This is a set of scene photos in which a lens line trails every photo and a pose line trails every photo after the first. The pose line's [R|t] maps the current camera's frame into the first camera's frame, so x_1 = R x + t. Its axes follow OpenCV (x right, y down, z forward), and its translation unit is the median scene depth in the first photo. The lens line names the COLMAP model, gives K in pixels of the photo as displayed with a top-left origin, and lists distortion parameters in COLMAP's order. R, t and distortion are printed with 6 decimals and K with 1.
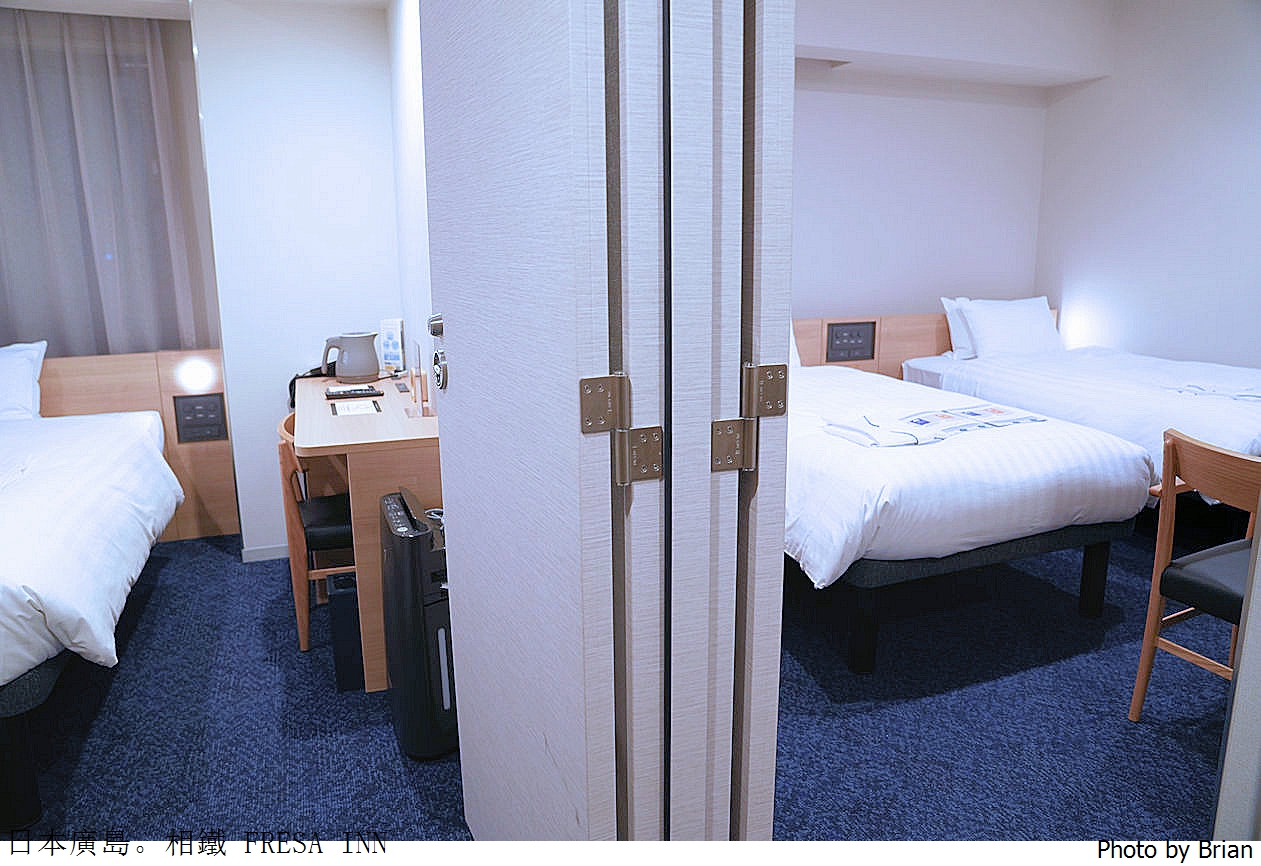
lens RADIAL K [[886.9, 0, 626.0], [0, 886.9, 434.0], [0, 0, 1]] dist [-0.125753, 0.090844]
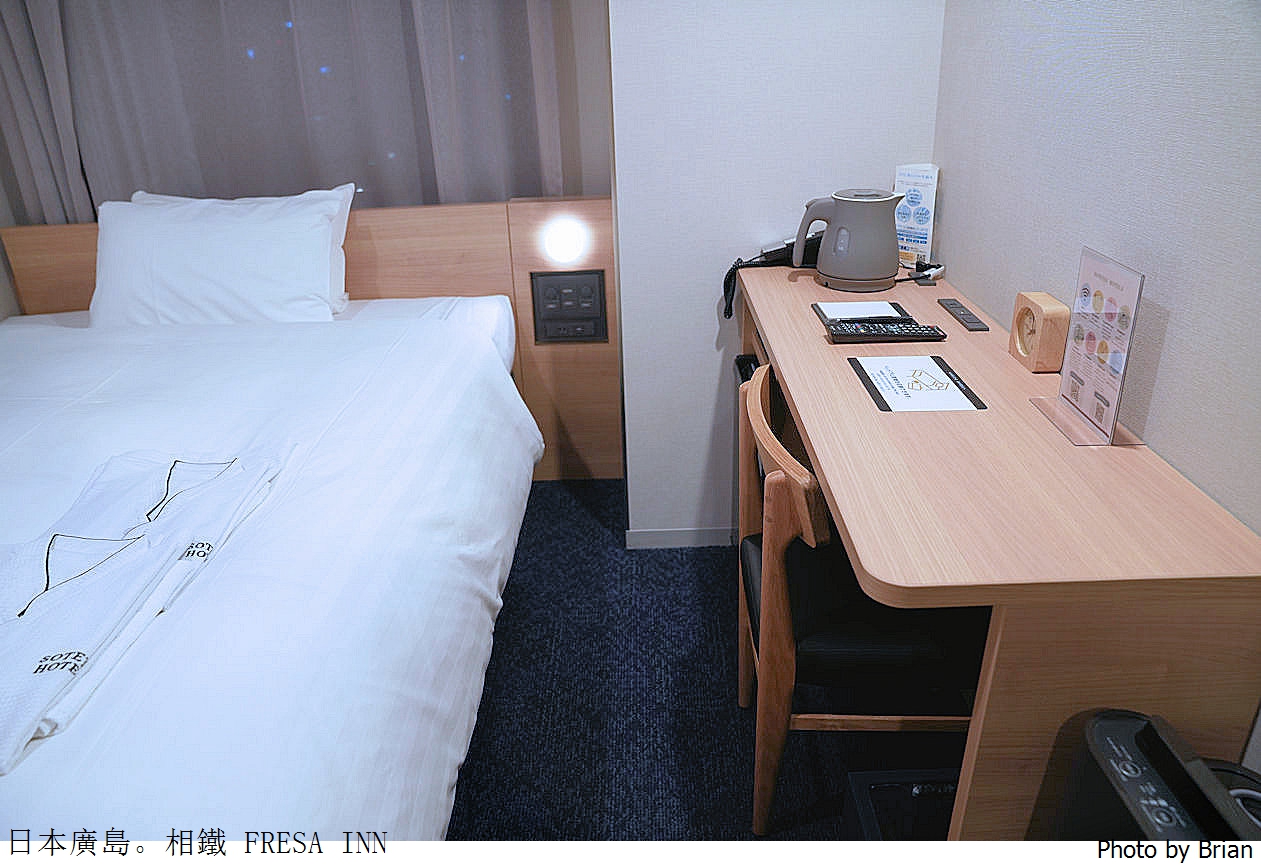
lens RADIAL K [[886.9, 0, 630.4], [0, 886.9, 434.1], [0, 0, 1]] dist [-0.125753, 0.090844]
pose [[0.936178, 0.121134, -0.329997, -0.234637], [-0.047918, 0.973964, 0.221580, -0.078906], [0.348246, -0.191626, 0.917608, 0.419274]]
